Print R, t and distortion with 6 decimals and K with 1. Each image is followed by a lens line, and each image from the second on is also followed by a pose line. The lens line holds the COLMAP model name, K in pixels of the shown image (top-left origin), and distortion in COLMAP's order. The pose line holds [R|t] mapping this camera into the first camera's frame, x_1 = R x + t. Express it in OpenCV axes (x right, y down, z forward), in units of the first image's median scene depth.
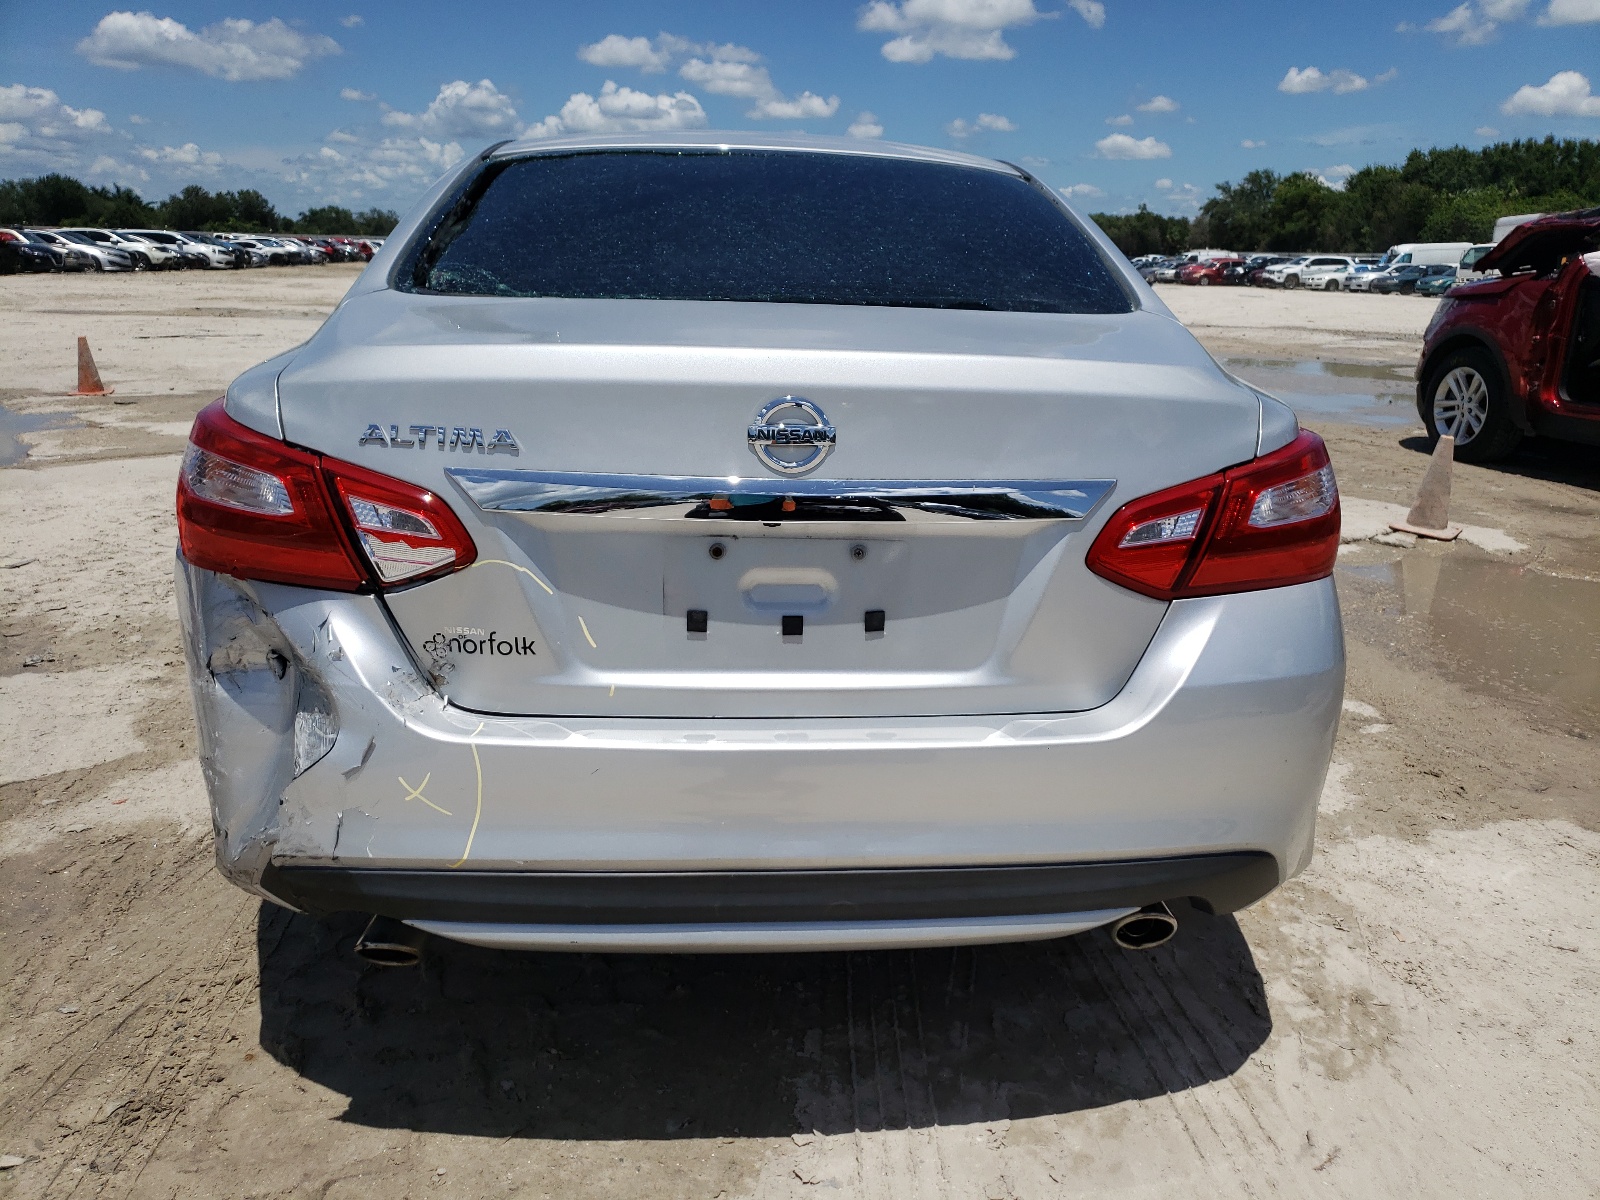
lens RADIAL K [[1257.3, 0, 805.9], [0, 1257.3, 601.3], [0, 0, 1]] dist [0.014837, -0.002836]
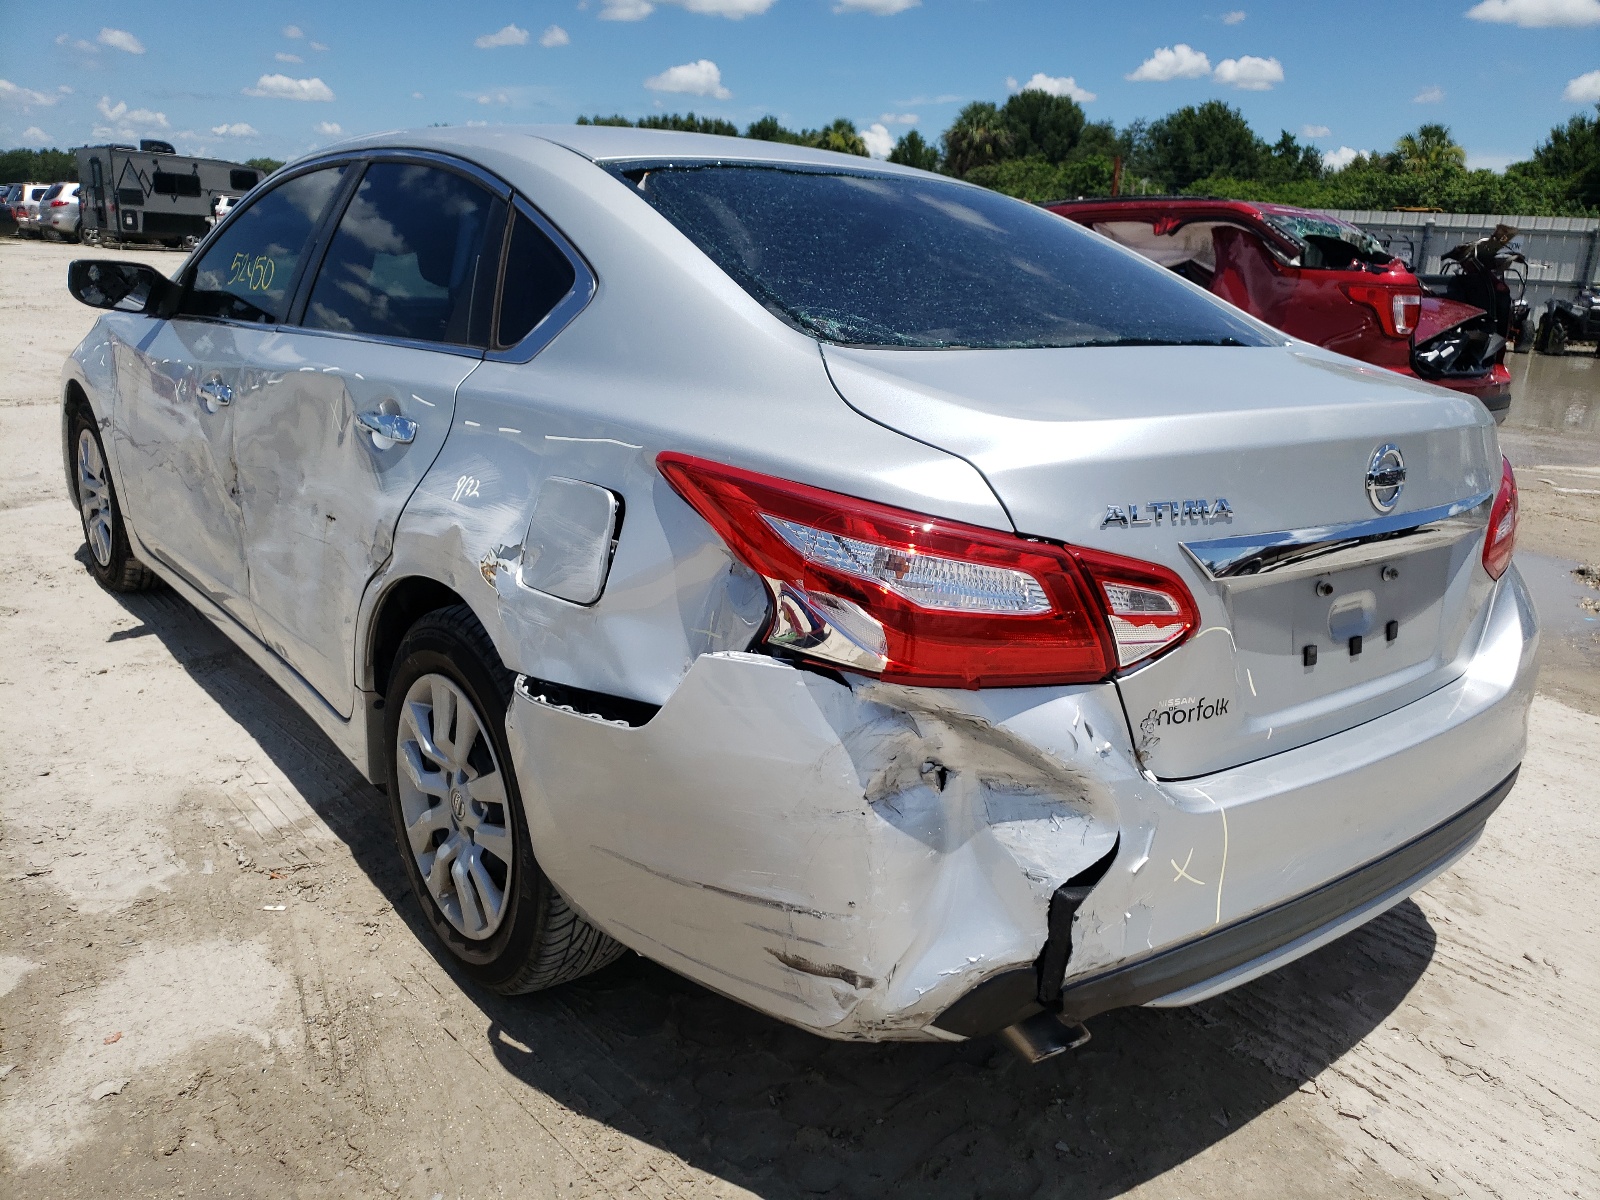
lens RADIAL K [[1257.3, 0, 793.8], [0, 1257.3, 608.9], [0, 0, 1]] dist [0.014837, -0.002836]
pose [[0.825460, -0.140431, 0.546713, -1.034630], [0.117853, 0.990089, 0.076378, -0.158289], [-0.552020, 0.001385, 0.833829, 0.328177]]
